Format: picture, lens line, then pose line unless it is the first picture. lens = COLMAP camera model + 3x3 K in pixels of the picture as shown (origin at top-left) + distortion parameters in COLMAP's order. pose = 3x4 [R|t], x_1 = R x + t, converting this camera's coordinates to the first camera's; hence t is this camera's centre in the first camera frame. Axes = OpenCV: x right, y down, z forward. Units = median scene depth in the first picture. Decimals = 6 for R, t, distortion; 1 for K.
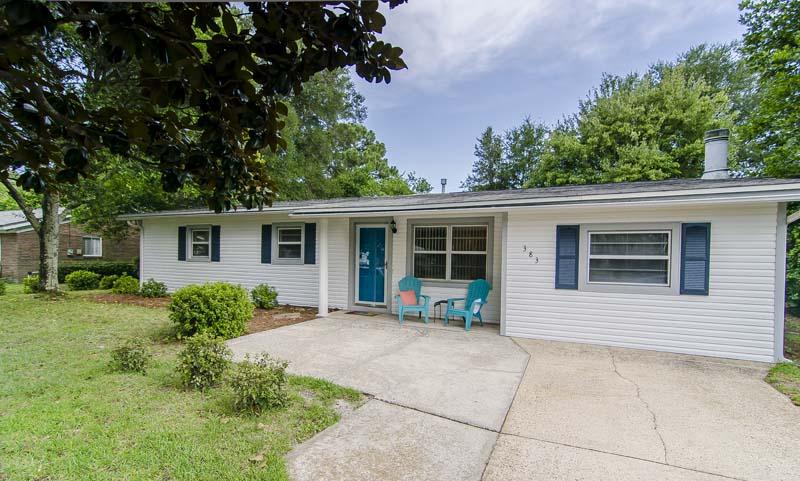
lens RADIAL K [[372.5, 0, 399.9], [0, 372.5, 263.7], [0, 0, 1]] dist [-0.002043, -0.000542]
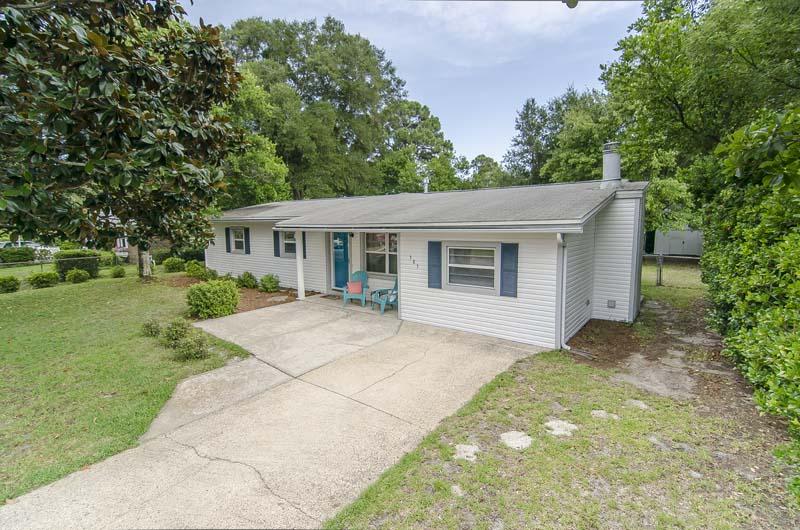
lens RADIAL K [[370.5, 0, 400.0], [0, 370.5, 265.0], [0, 0, 1]] dist [-0.002640, -0.000256]
pose [[0.975290, -0.001020, -0.220925, 0.632205], [0.021970, 0.995480, 0.092393, -0.146619], [0.219832, -0.094964, 0.970905, -0.345096]]
